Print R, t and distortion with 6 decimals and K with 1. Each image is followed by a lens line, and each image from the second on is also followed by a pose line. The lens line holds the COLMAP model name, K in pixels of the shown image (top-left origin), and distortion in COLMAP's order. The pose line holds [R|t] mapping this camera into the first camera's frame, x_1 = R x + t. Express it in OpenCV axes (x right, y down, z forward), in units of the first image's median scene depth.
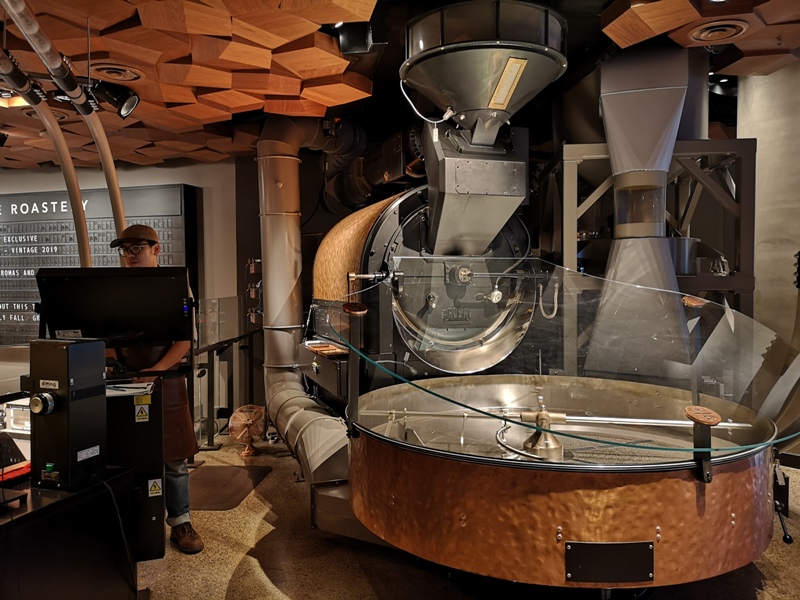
lens RADIAL K [[628.8, 0, 400.0], [0, 628.8, 300.0], [0, 0, 1]] dist [0.041990, -0.005527]
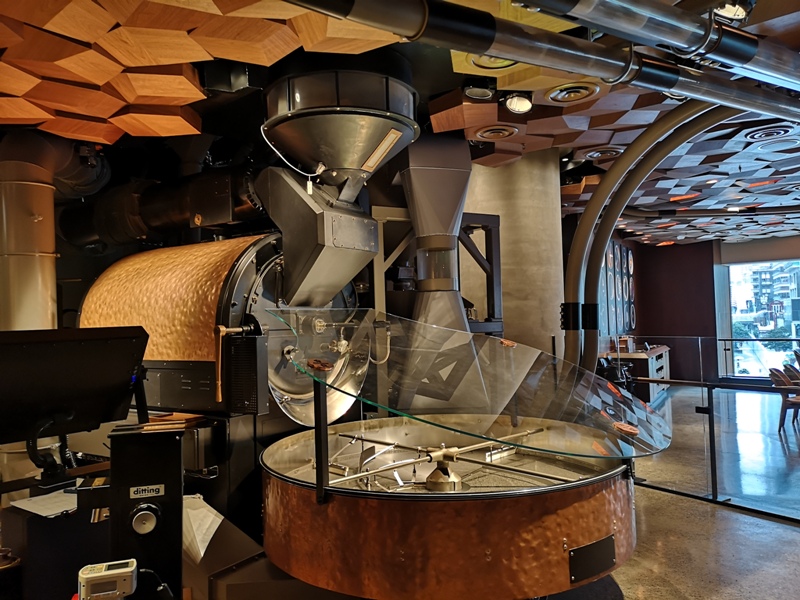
lens RADIAL K [[626.2, 0, 409.7], [0, 626.2, 298.6], [0, 0, 1]] dist [0.077492, -0.111414]
pose [[0.800067, 0.001597, 0.599909, -0.417196], [0.042142, 0.997377, -0.058857, -0.019510], [-0.598429, 0.072371, 0.797901, 0.118116]]
